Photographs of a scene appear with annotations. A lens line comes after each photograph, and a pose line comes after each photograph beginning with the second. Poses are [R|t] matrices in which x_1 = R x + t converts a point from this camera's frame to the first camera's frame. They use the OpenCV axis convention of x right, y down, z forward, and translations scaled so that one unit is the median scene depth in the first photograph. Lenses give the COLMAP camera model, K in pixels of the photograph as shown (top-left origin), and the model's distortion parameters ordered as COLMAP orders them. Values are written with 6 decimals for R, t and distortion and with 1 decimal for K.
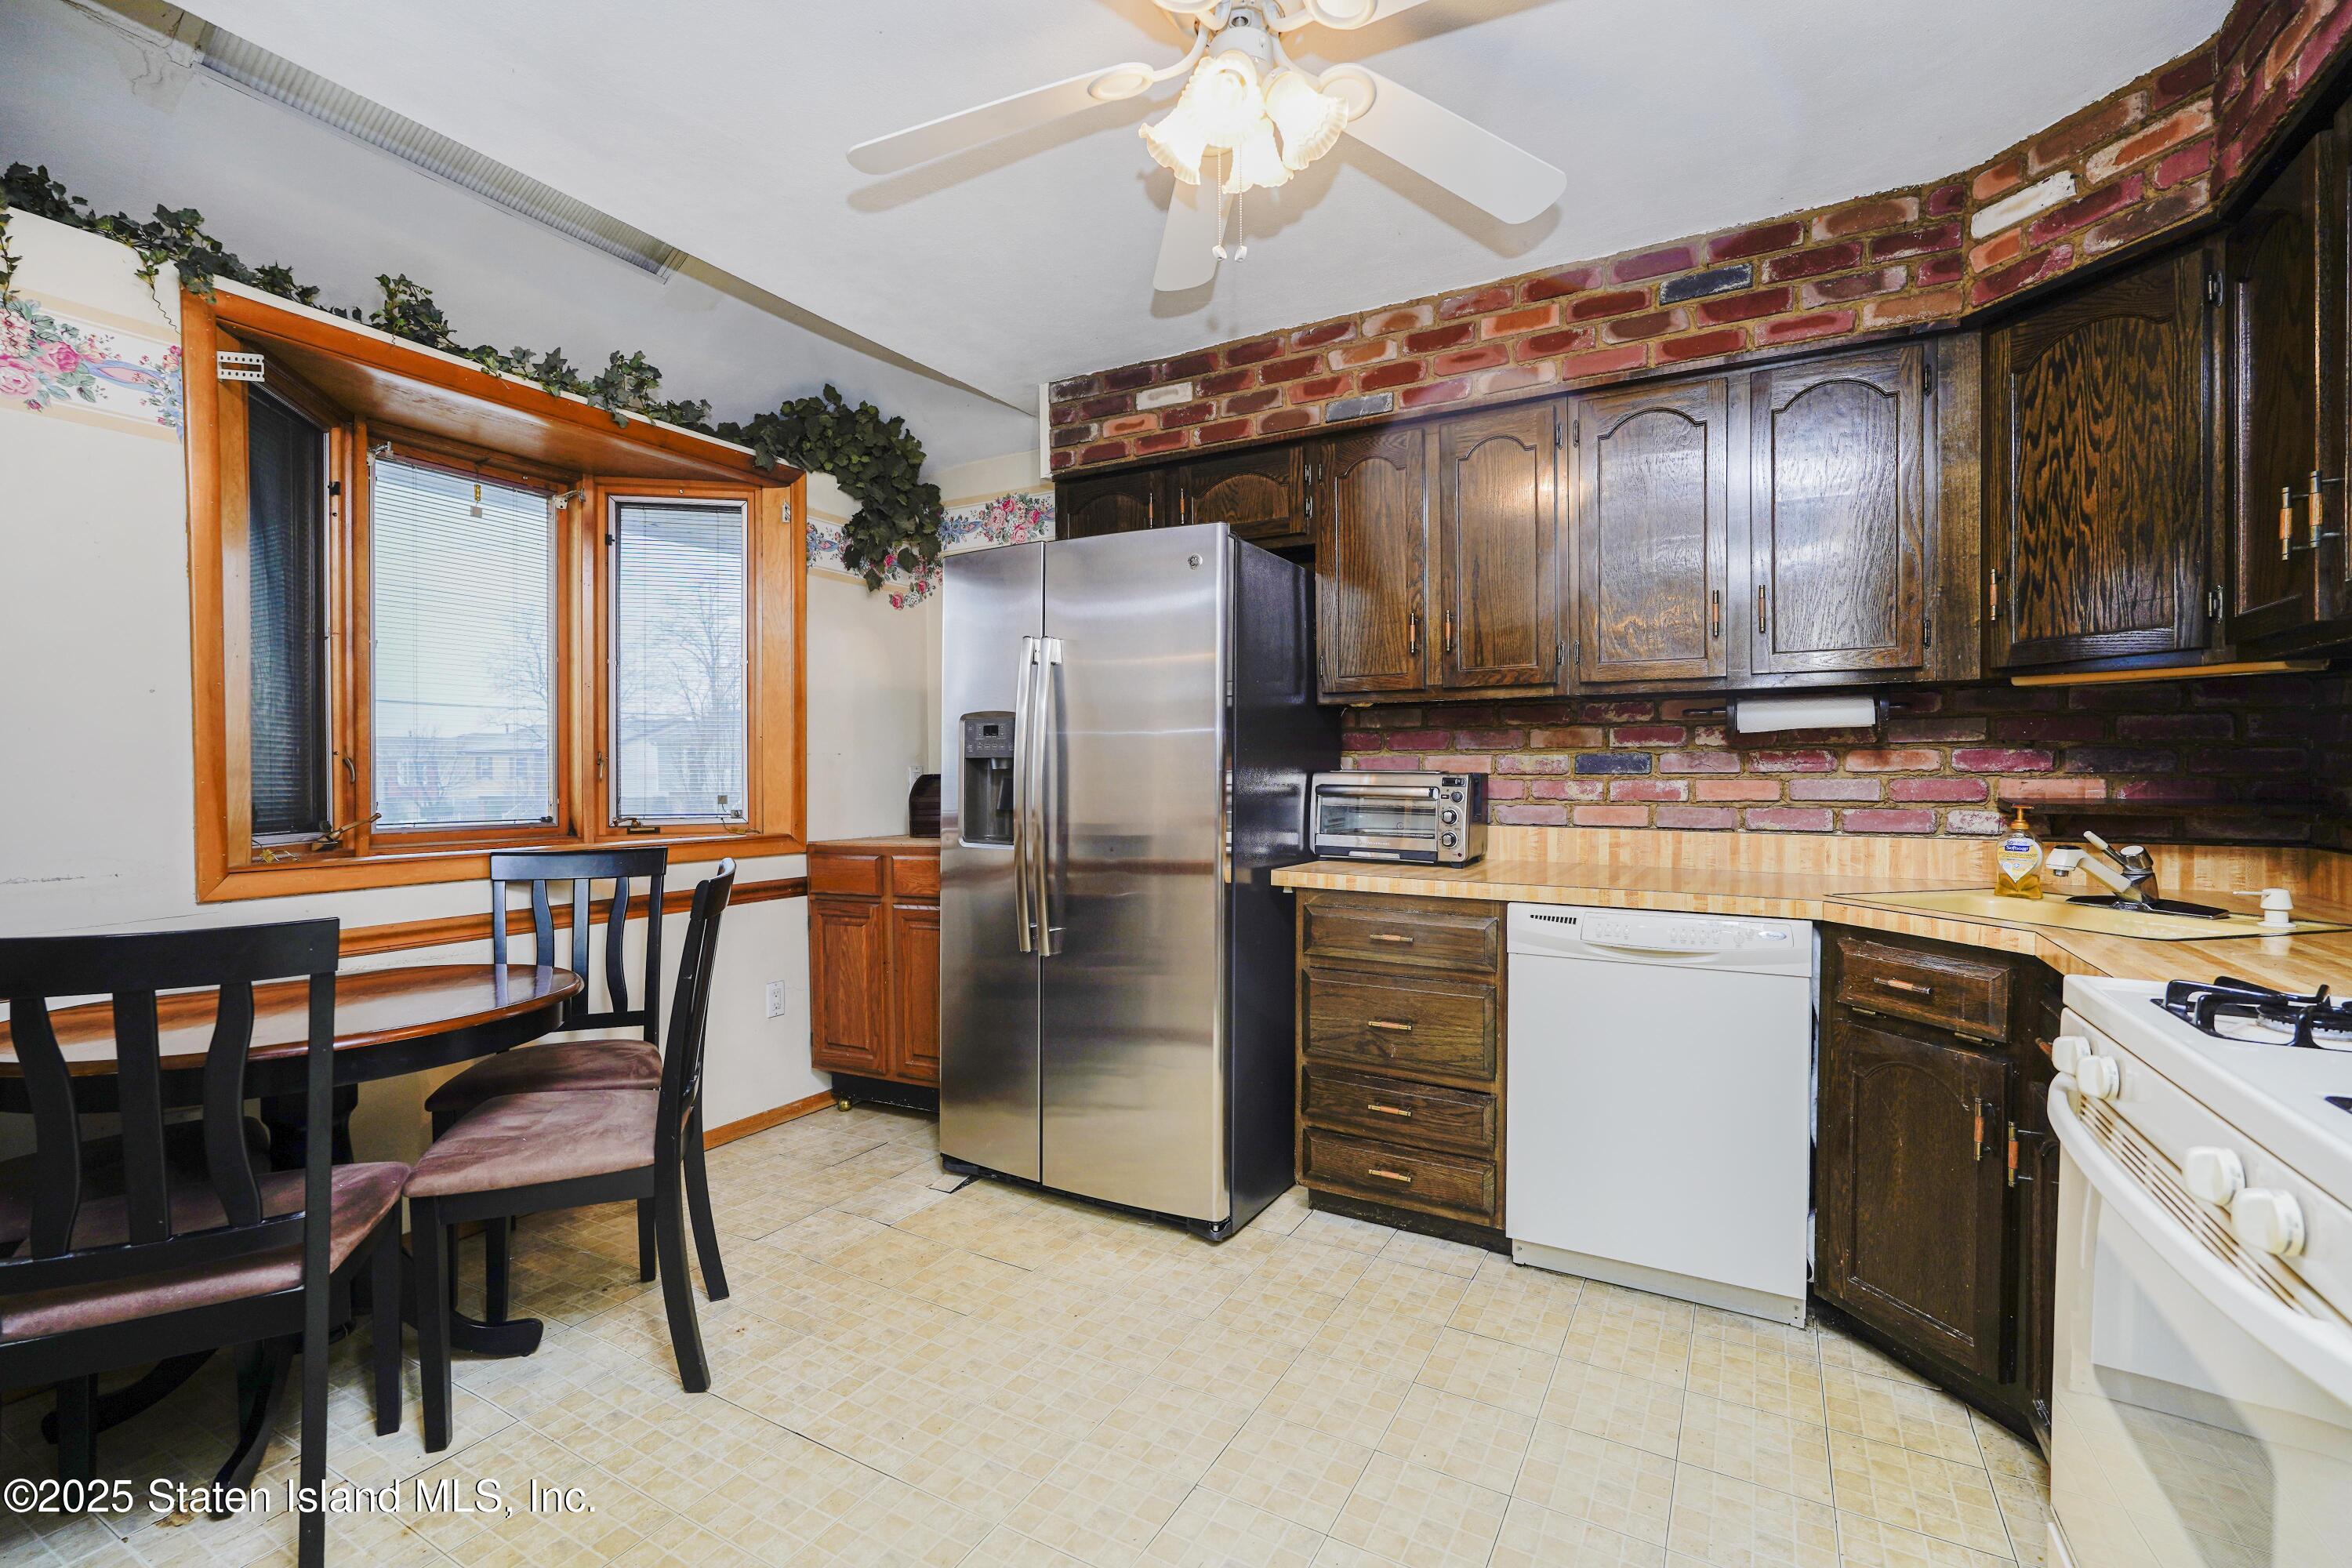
lens RADIAL K [[1038.1, 0, 1179.4], [0, 1038.1, 777.9], [0, 0, 1]] dist [-0.007538, 0.000478]
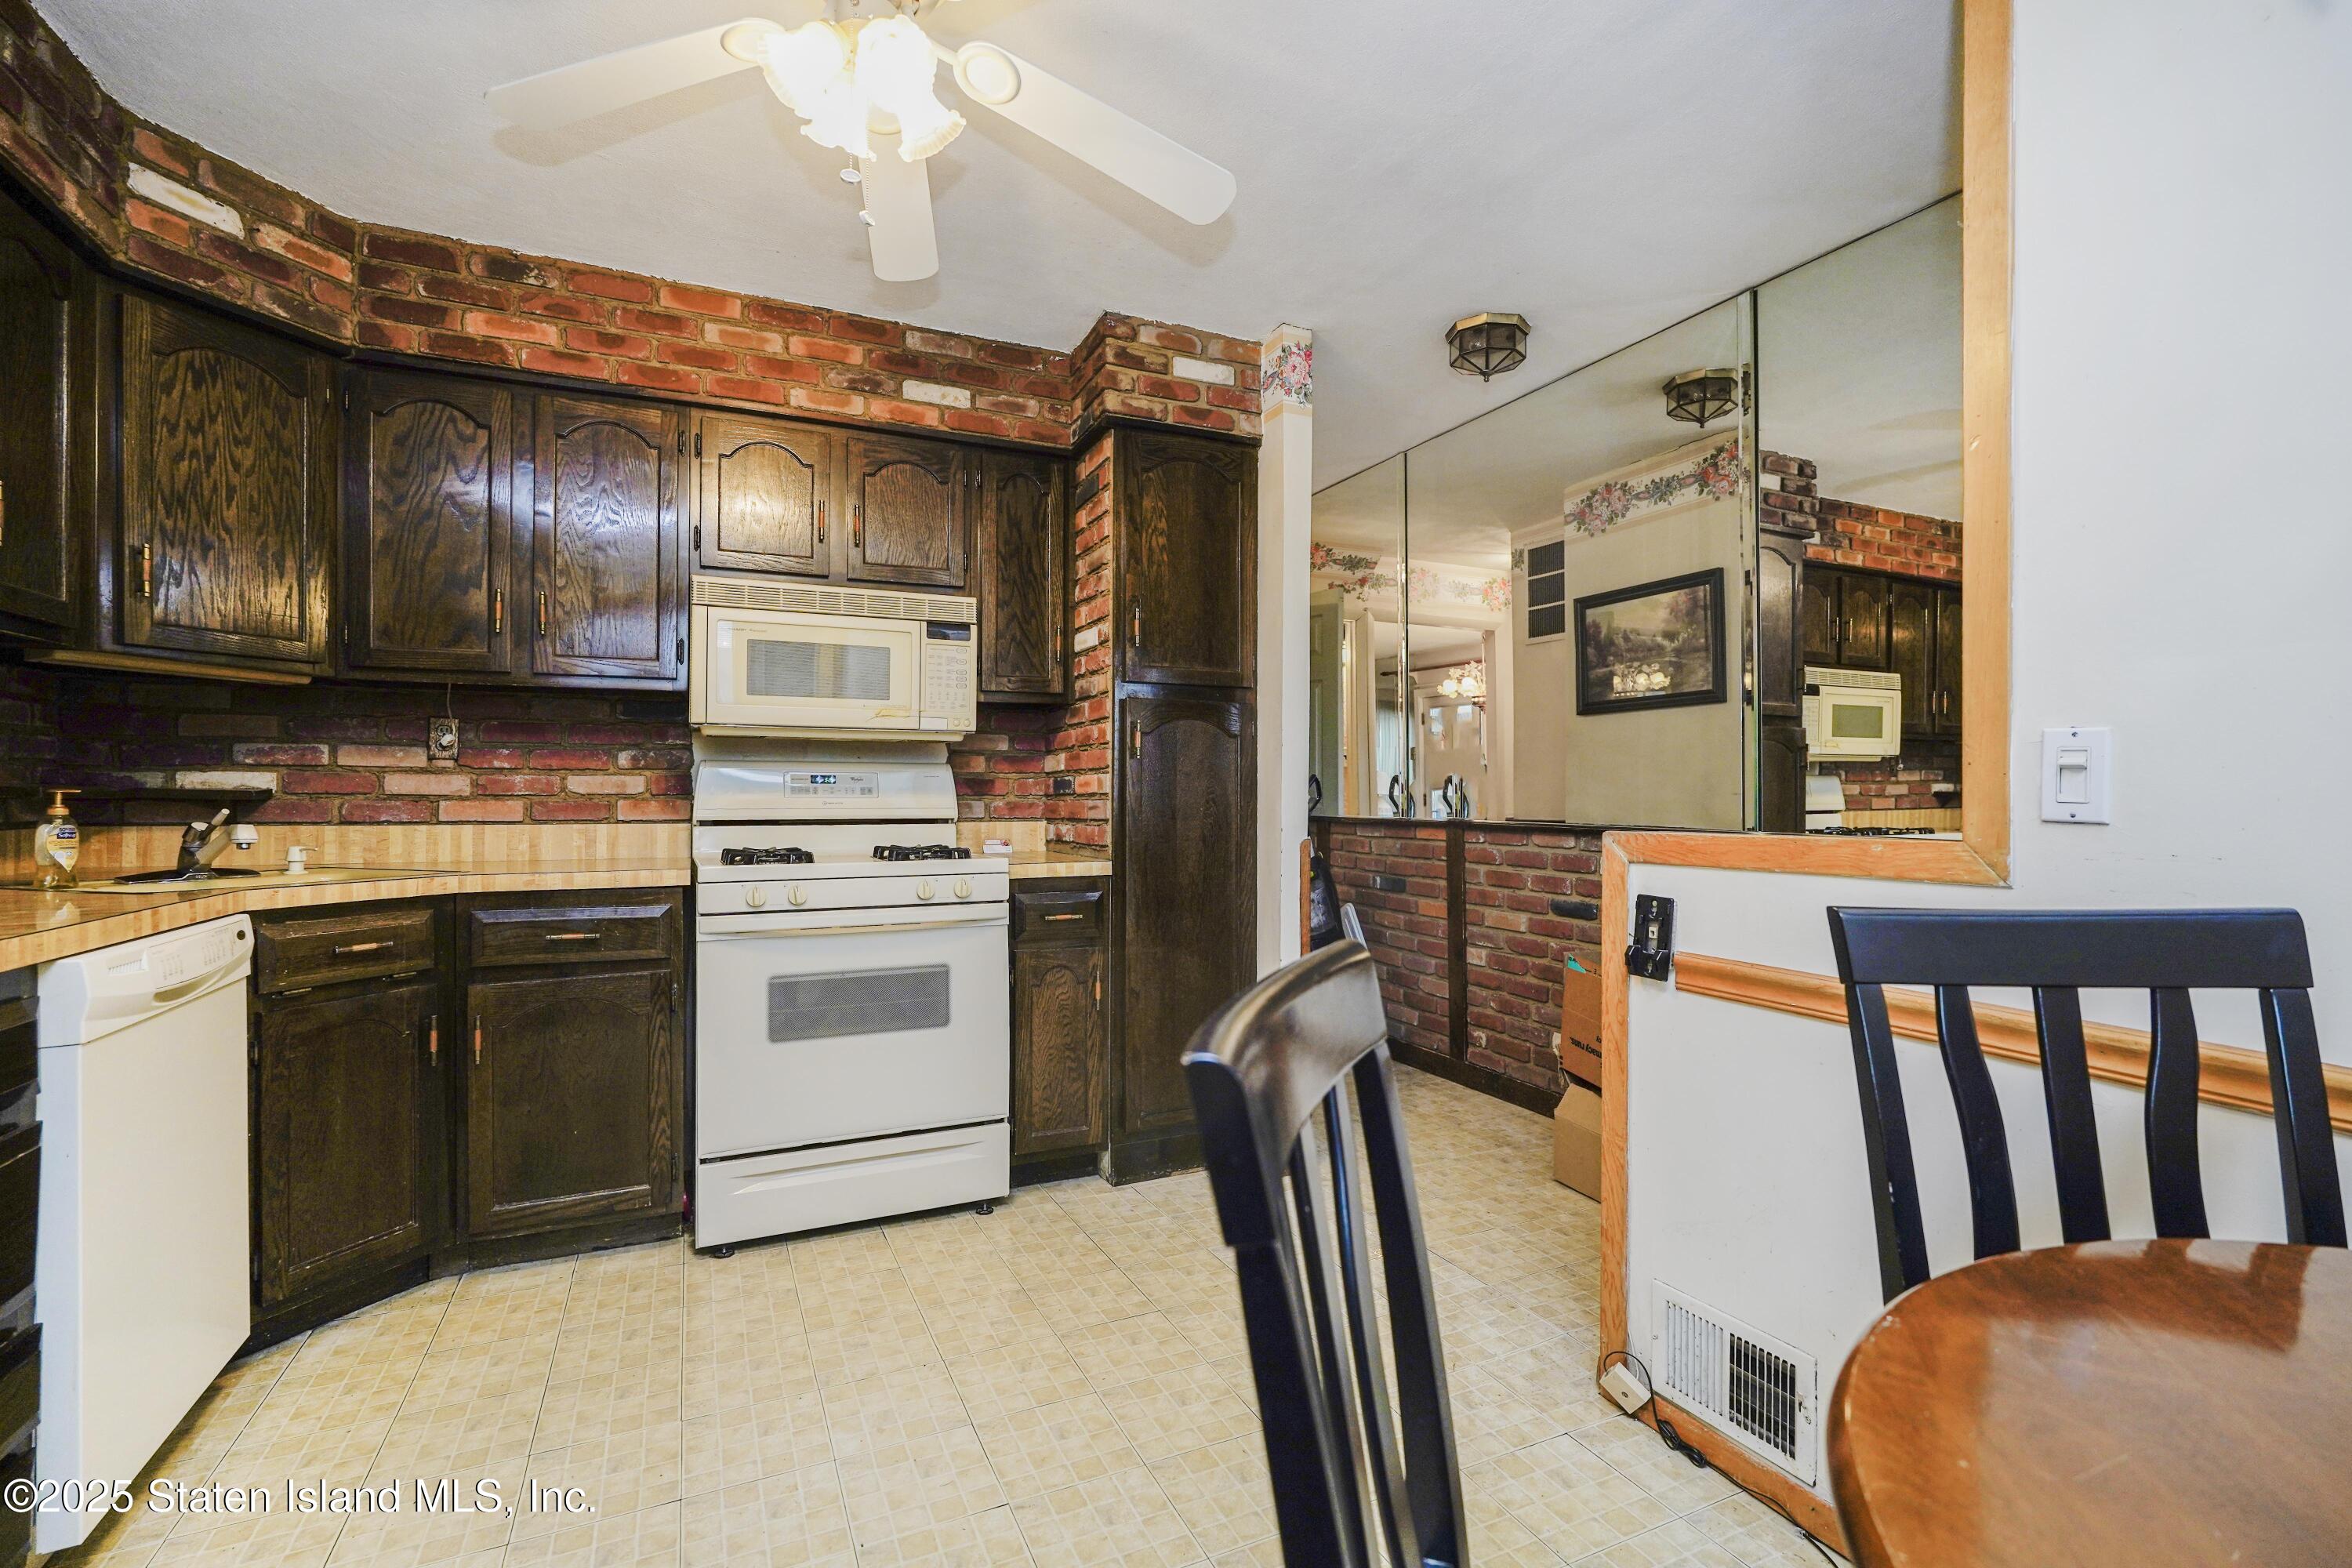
lens RADIAL K [[1038.1, 0, 1175.9], [0, 1038.1, 791.0], [0, 0, 1]] dist [-0.007538, 0.000478]
pose [[-0.810048, 0.004288, 0.586348, -0.593882], [0.006789, 0.999975, 0.002065, 0.036113], [-0.586325, 0.005654, -0.810057, 1.293464]]
